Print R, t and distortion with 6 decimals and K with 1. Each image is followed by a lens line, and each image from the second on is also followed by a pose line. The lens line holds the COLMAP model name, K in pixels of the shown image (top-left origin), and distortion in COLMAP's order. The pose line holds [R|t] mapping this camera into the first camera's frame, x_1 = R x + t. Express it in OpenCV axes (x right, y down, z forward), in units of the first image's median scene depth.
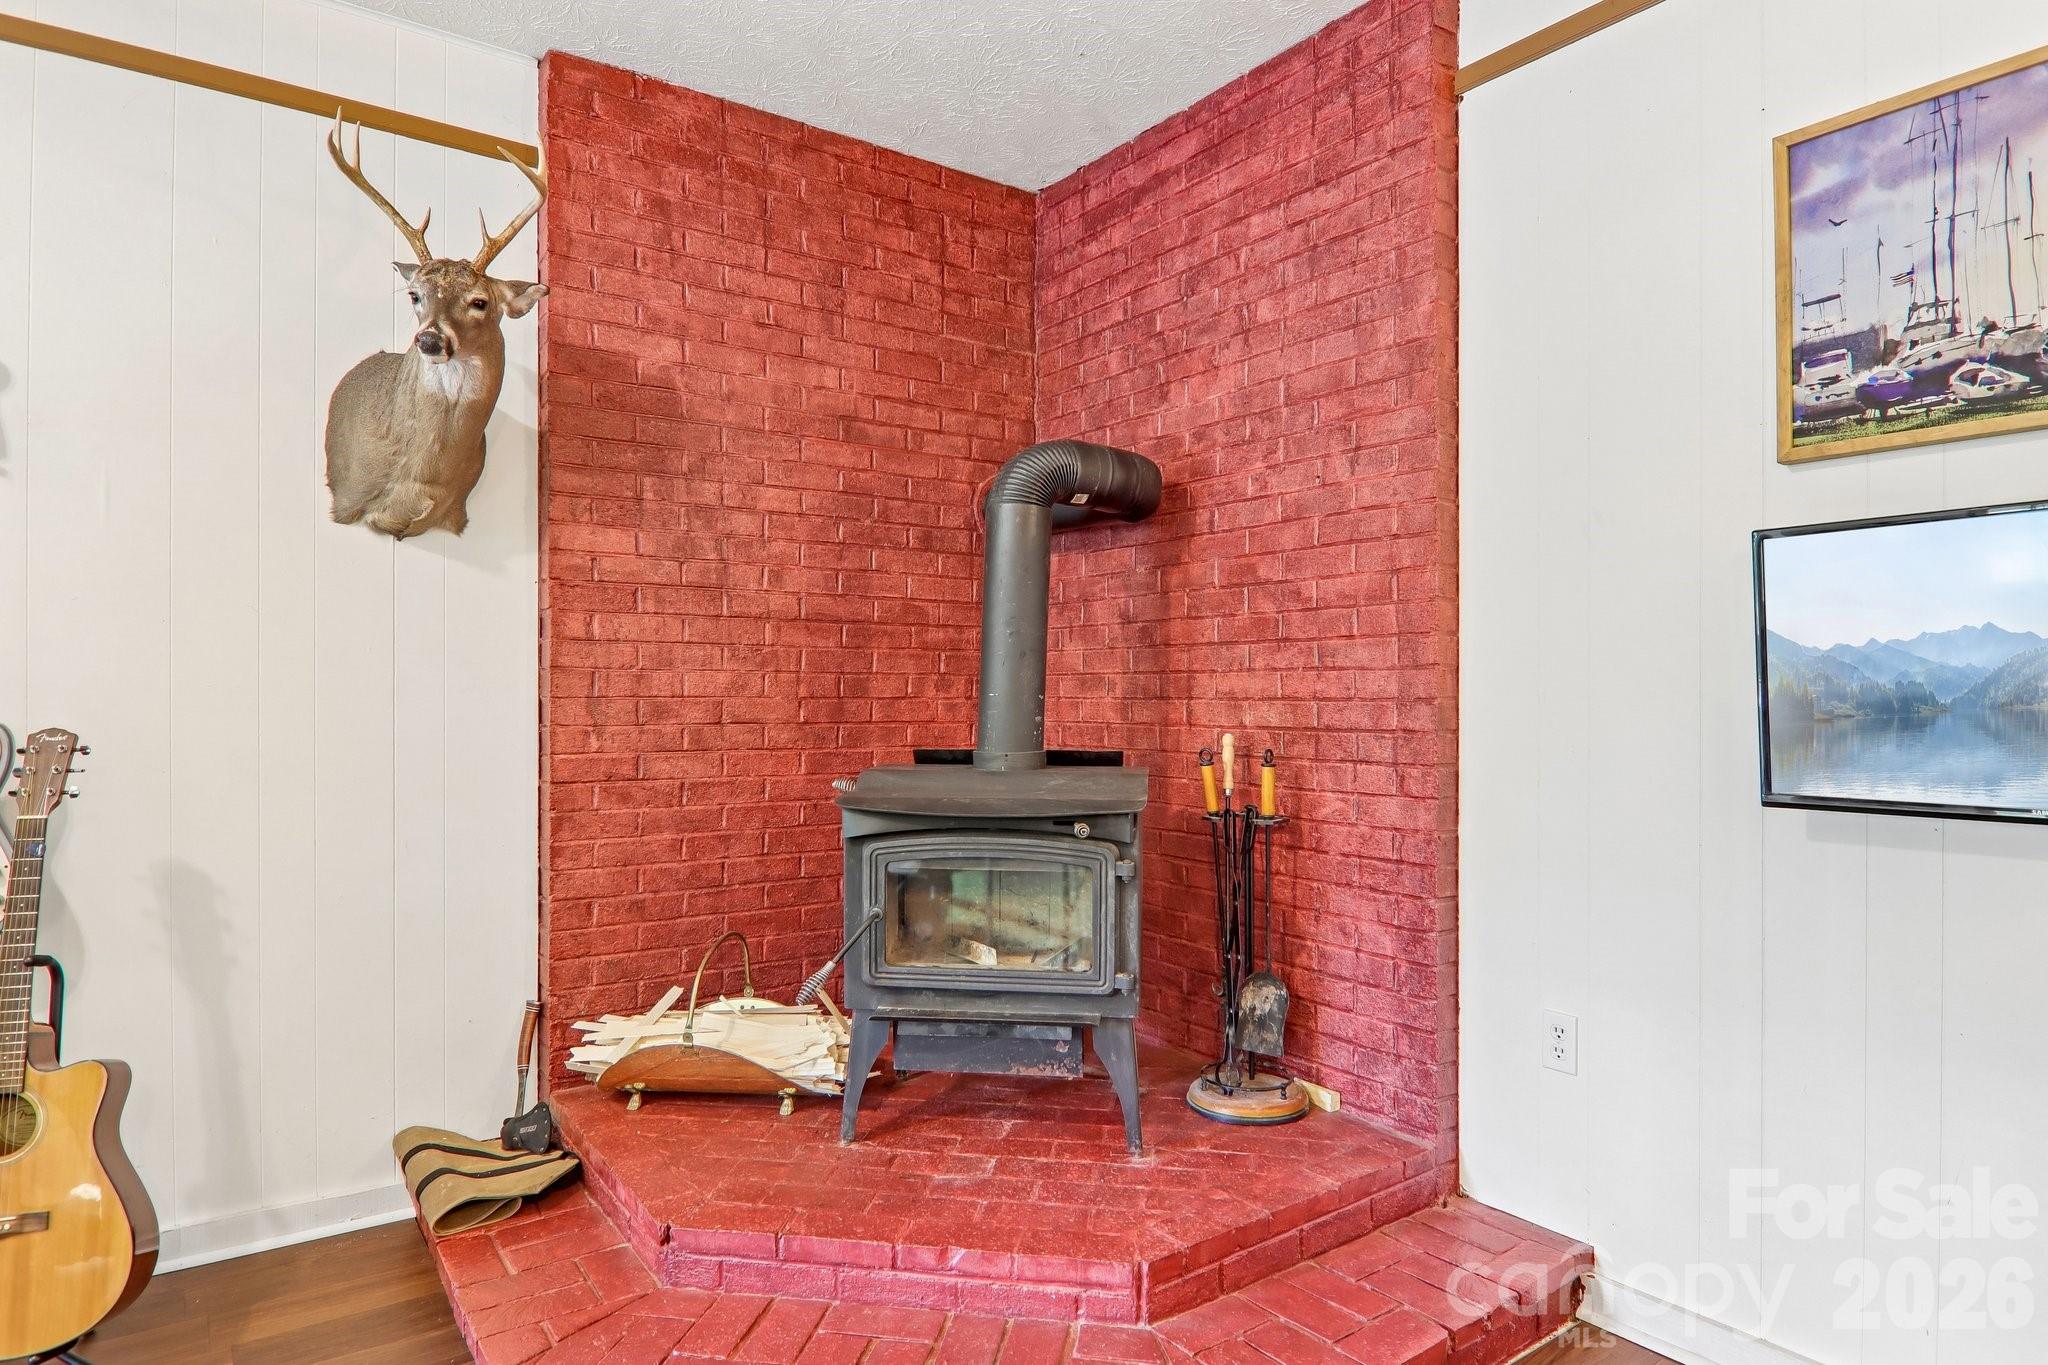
lens RADIAL K [[1144.3, 0, 1027.0], [0, 1144.3, 699.8], [0, 0, 1]] dist [0.001335, -0.016125]
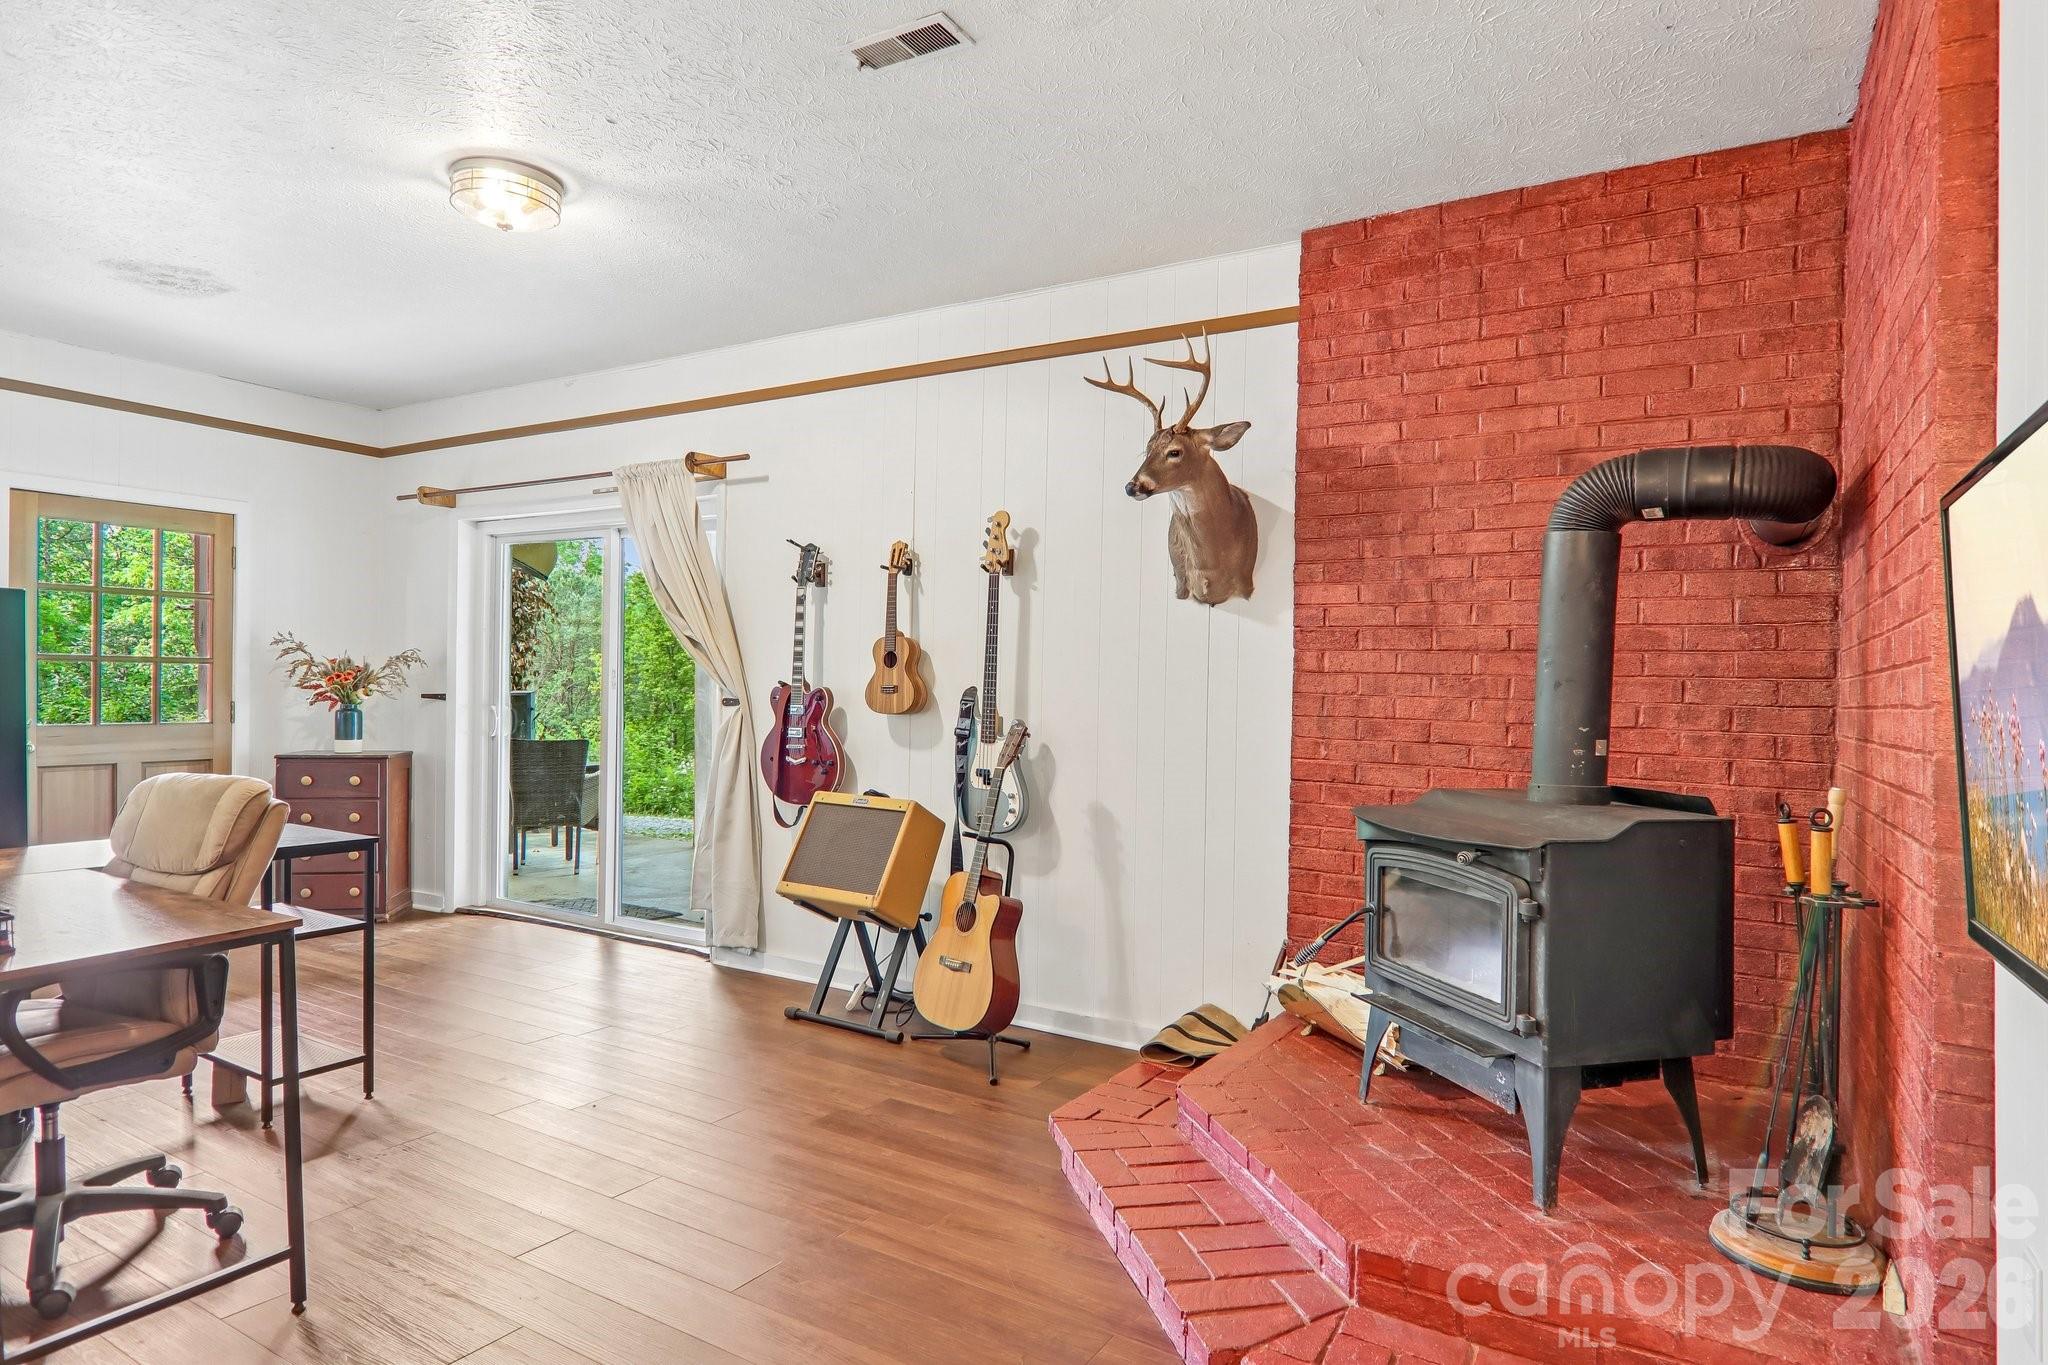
lens RADIAL K [[1144.3, 0, 1060.4], [0, 1144.3, 694.9], [0, 0, 1]] dist [0.001335, -0.016125]
pose [[0.412958, 0.014132, -0.910641, 0.664987], [-0.029244, 0.999570, 0.002251, -0.020409], [0.910281, 0.025701, 0.413193, 0.192329]]
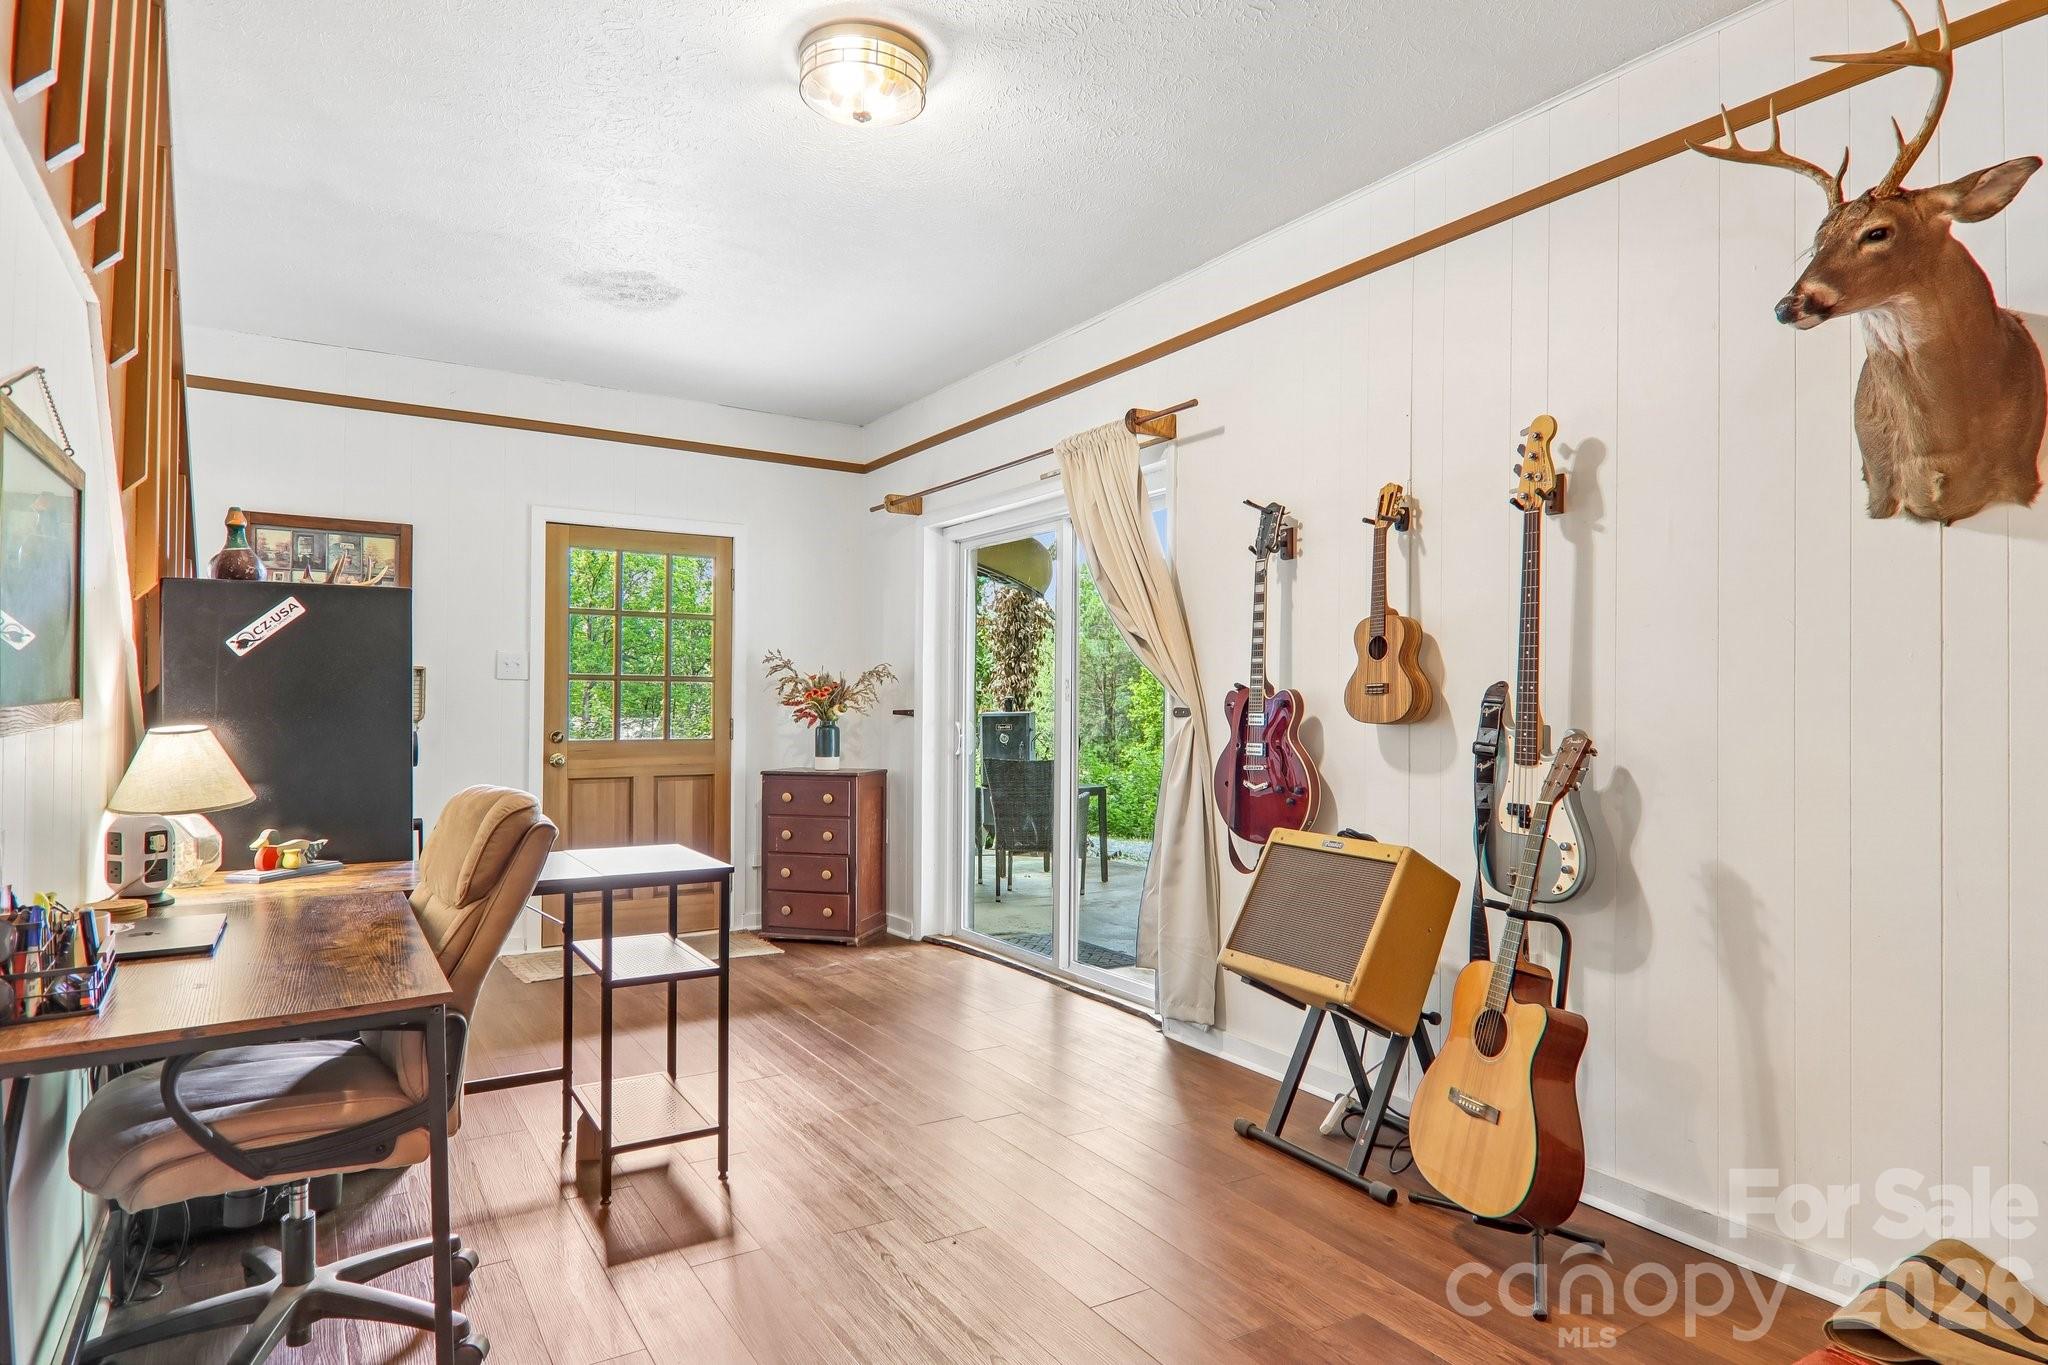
lens RADIAL K [[1144.3, 0, 1033.8], [0, 1144.3, 693.8], [0, 0, 1]] dist [0.001335, -0.016125]
pose [[-0.057197, -0.013080, -0.998277, 0.293965], [-0.019525, 0.999738, -0.011981, 0.006244], [0.998172, 0.018806, -0.057438, 0.349636]]
